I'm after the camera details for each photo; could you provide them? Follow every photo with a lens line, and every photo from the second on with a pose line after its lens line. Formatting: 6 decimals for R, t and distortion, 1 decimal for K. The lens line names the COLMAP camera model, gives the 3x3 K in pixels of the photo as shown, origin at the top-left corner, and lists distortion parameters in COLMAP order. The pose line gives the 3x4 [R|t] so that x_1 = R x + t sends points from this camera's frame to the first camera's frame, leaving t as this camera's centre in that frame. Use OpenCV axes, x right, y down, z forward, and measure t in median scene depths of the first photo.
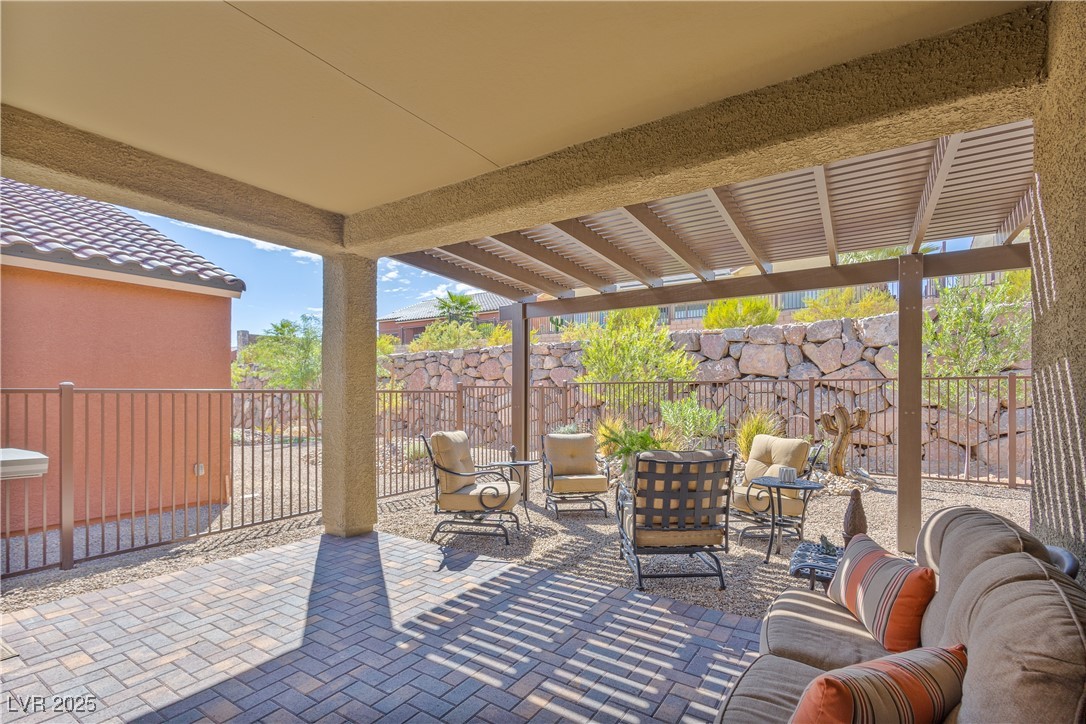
lens RADIAL K [[502.6, 0, 541.5], [0, 502.6, 394.8], [0, 0, 1]] dist [-0.001497, -0.000132]
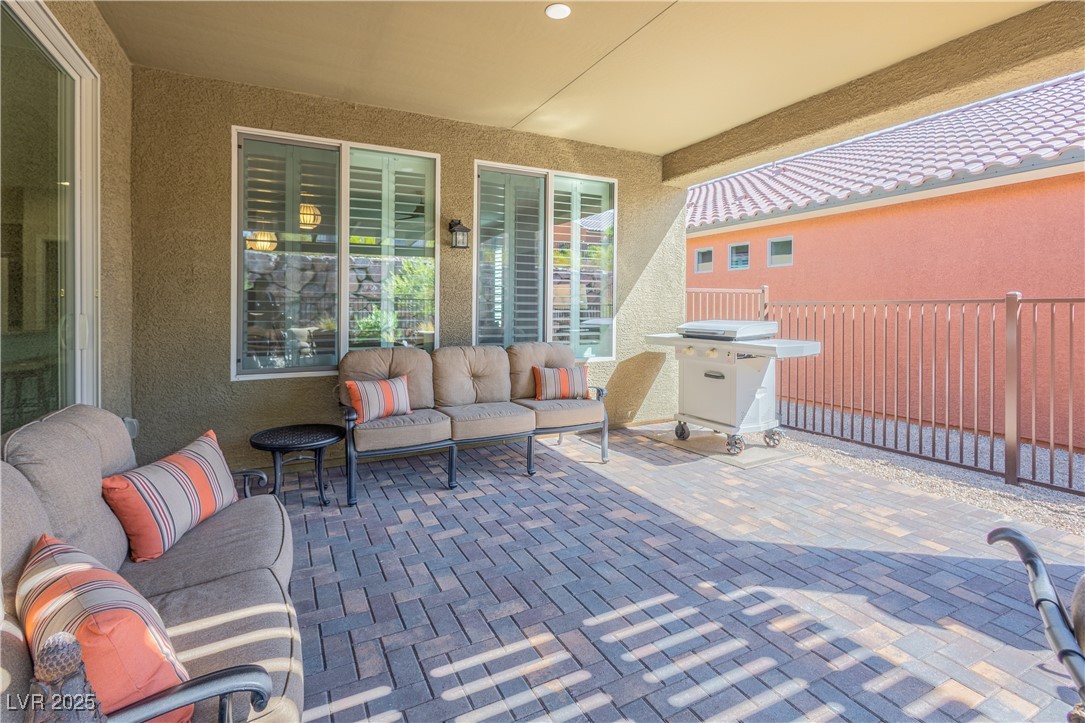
lens RADIAL K [[519.3, 0, 539.6], [0, 519.3, 307.7], [0, 0, 1]] dist [0.001914, 0.000391]
pose [[-0.484519, -0.004005, -0.874772, 0.568040], [-0.006810, 0.999976, -0.000806, 0.021527], [0.874754, 0.005567, -0.484535, 1.035159]]
